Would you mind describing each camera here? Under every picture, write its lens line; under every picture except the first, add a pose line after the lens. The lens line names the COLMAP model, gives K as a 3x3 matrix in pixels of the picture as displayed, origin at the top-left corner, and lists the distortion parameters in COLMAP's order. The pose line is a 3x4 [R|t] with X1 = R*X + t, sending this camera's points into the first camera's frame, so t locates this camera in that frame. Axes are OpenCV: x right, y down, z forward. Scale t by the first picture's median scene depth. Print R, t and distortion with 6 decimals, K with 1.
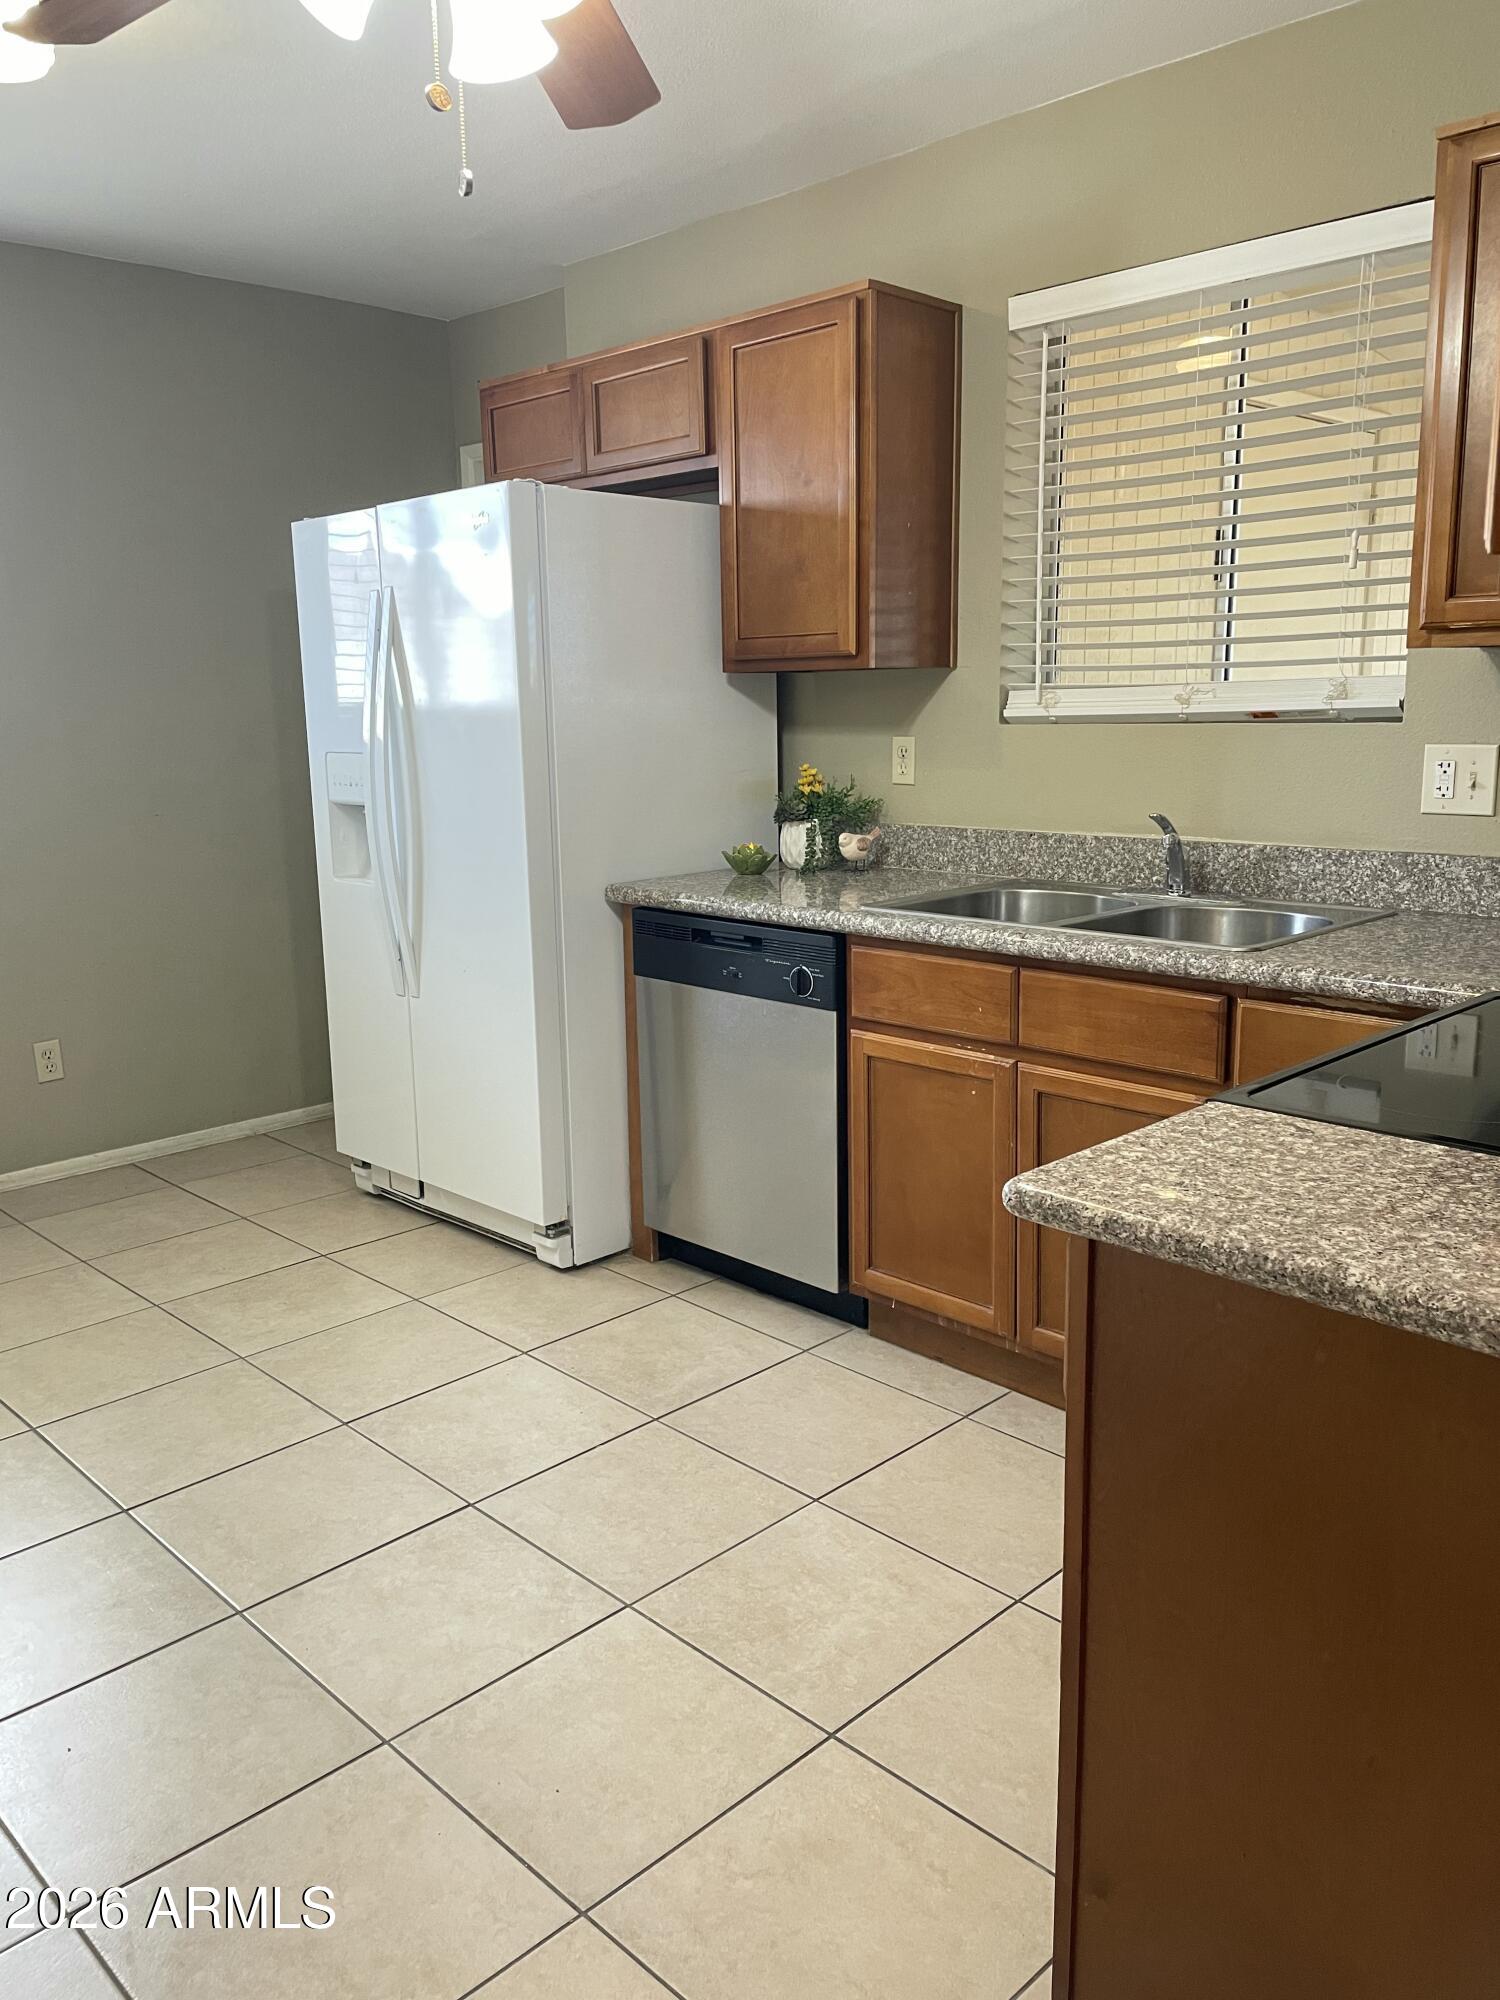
lens RADIAL K [[1507.8, 0, 754.7], [0, 1507.8, 998.0], [0, 0, 1]] dist [0.034556, -0.009273]
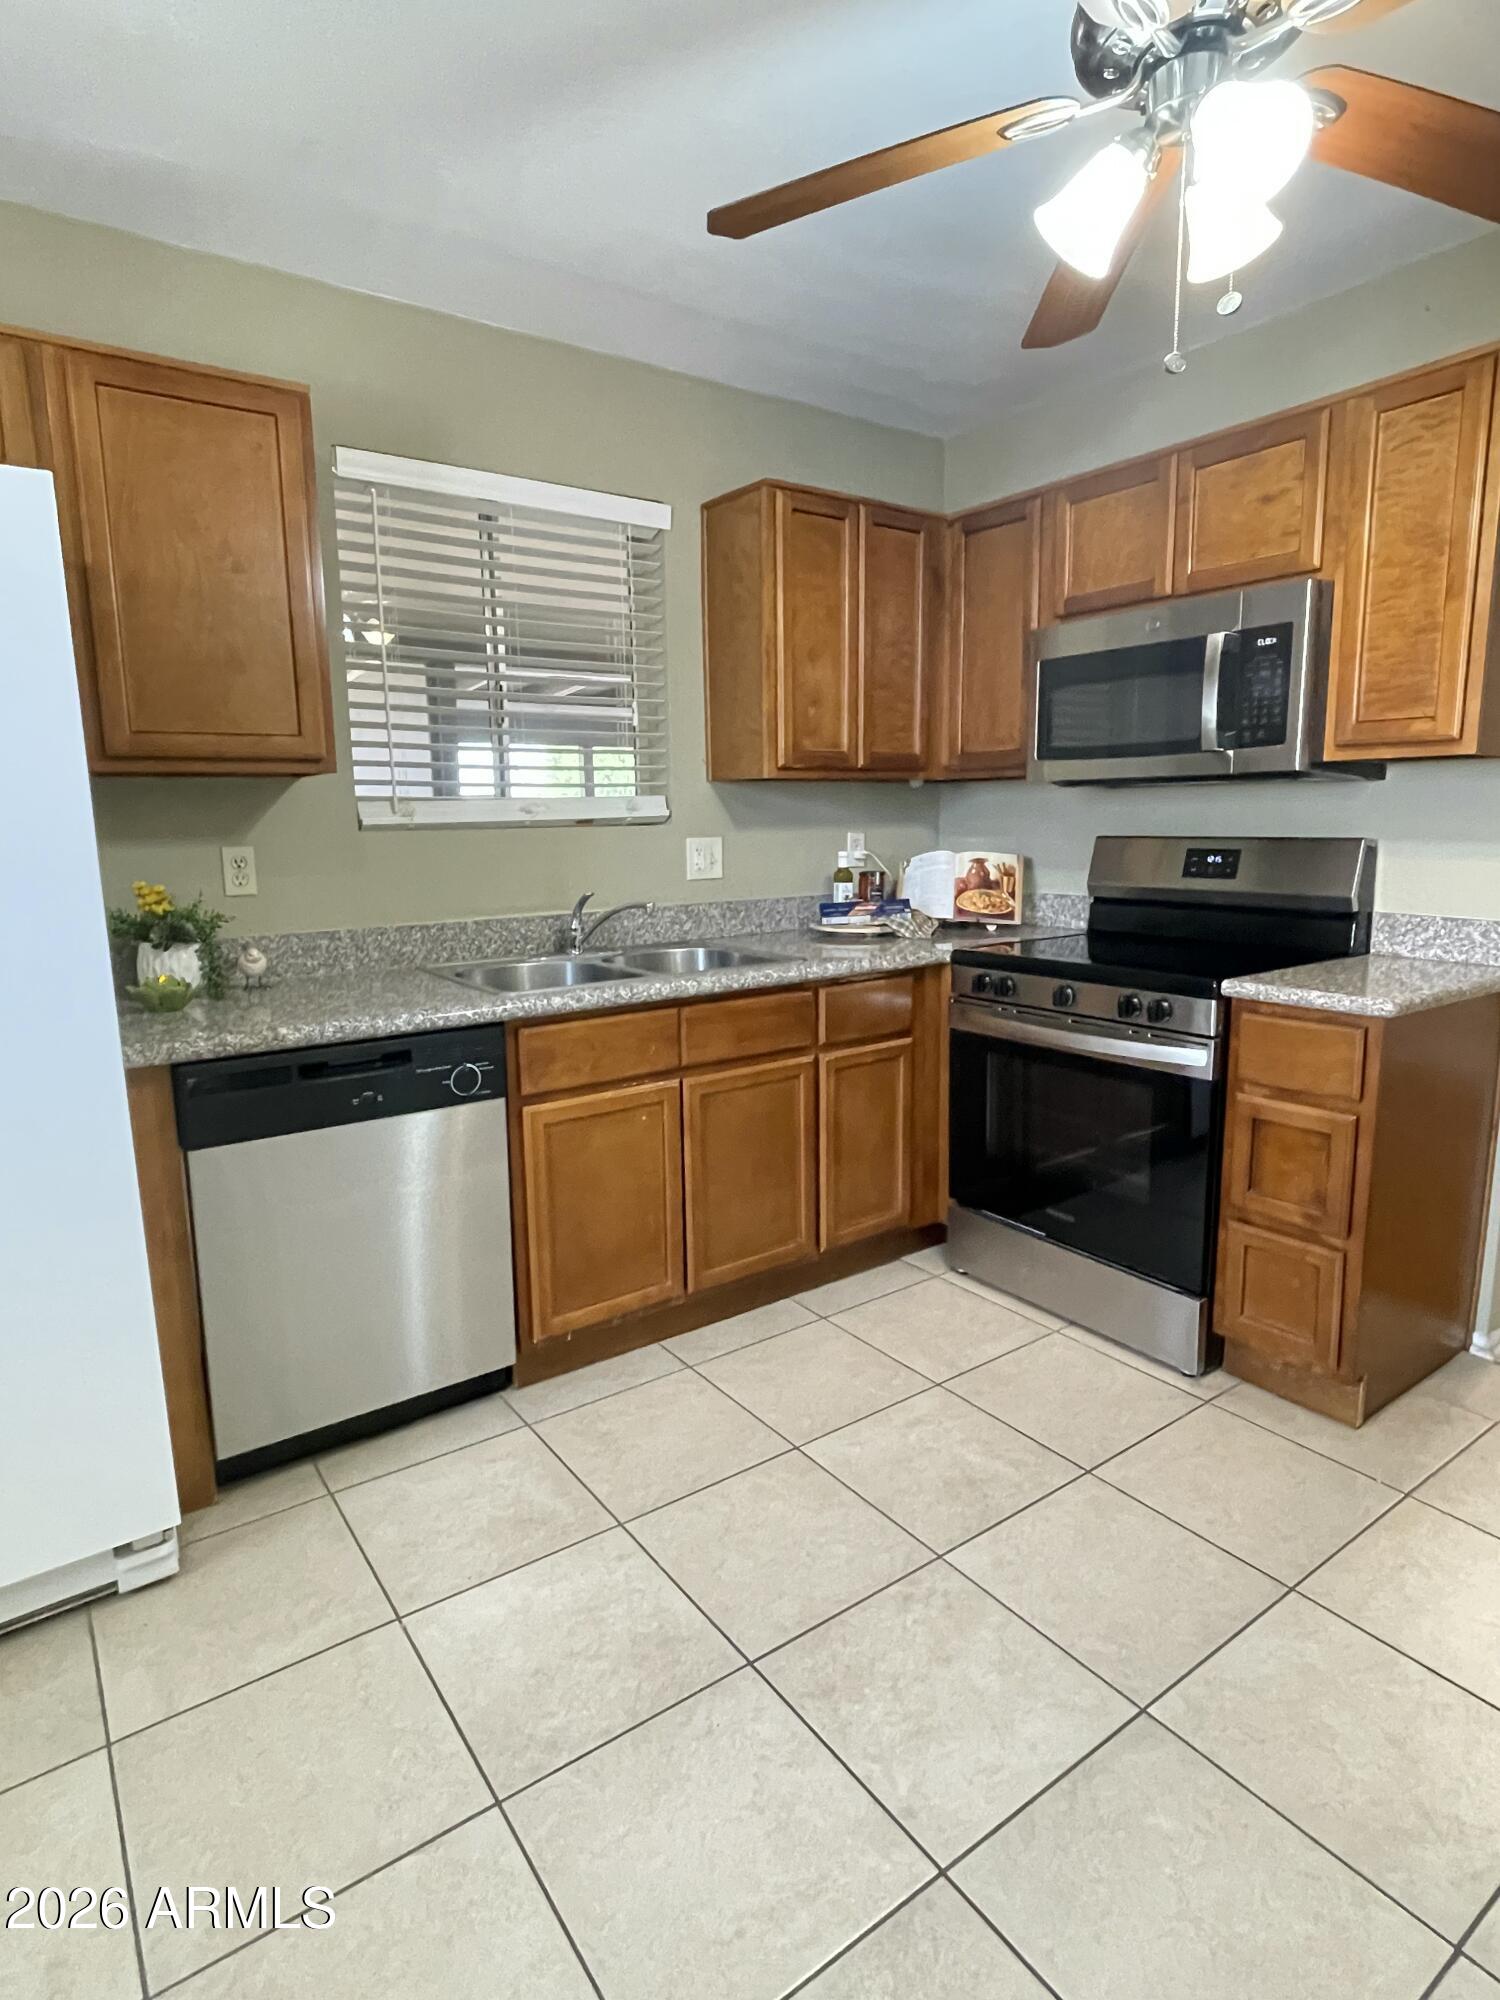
lens RADIAL K [[1084.6, 0, 755.3], [0, 1084.6, 992.0], [0, 0, 1]] dist [0.003189, -0.000423]
pose [[0.151593, -0.146016, 0.977599, -0.654293], [0.202958, 0.972553, 0.113791, -0.113464], [-0.967382, 0.181162, 0.177067, 0.688955]]
